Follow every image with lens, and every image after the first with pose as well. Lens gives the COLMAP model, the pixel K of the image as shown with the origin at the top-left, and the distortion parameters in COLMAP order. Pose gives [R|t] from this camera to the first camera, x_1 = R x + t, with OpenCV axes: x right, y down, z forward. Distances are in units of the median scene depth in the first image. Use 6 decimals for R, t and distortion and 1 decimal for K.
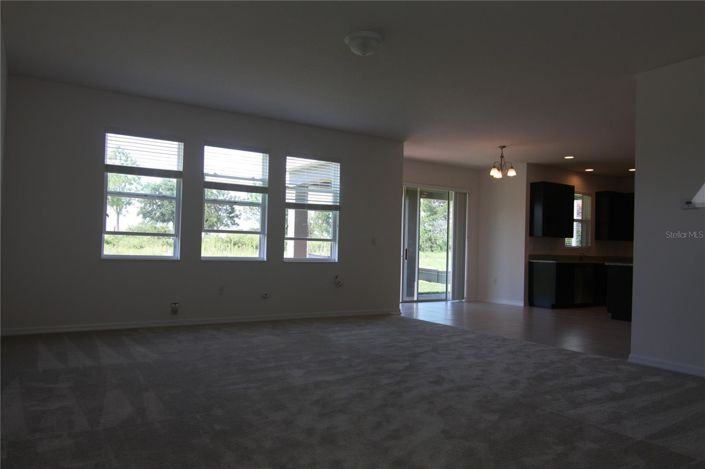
lens RADIAL K [[507.8, 0, 353.4], [0, 507.8, 238.6], [0, 0, 1]] dist [0.000876, -0.001225]
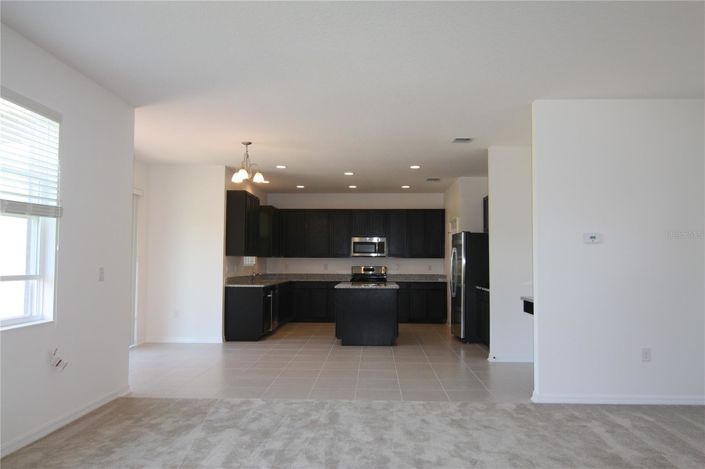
lens RADIAL K [[507.8, 0, 357.2], [0, 507.8, 237.8], [0, 0, 1]] dist [0.000876, -0.001225]
pose [[0.566894, 0.016453, 0.823627, -0.292884], [-0.007584, 0.999862, -0.014753, -0.032025], [-0.823756, 0.002117, 0.566940, 0.506991]]
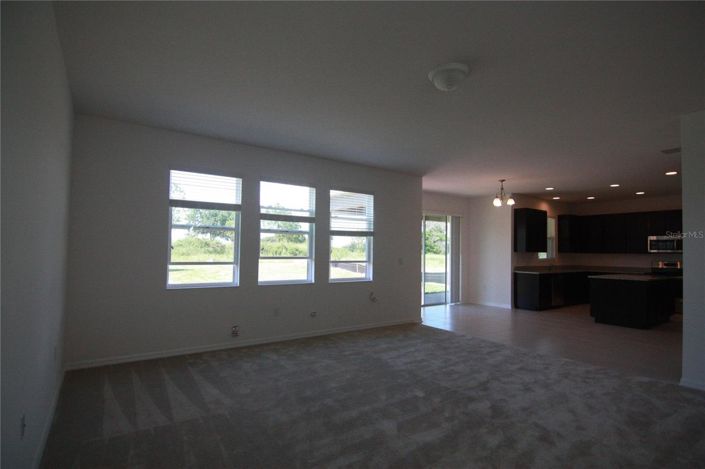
lens RADIAL K [[359.5, 0, 354.9], [0, 359.5, 238.8], [0, 0, 1]] dist [-0.004794, -0.001277]
pose [[0.998924, -0.010422, 0.045186, -0.114680], [0.010954, 0.999873, -0.011554, -0.042660], [-0.045060, 0.012037, 0.998912, 0.196057]]
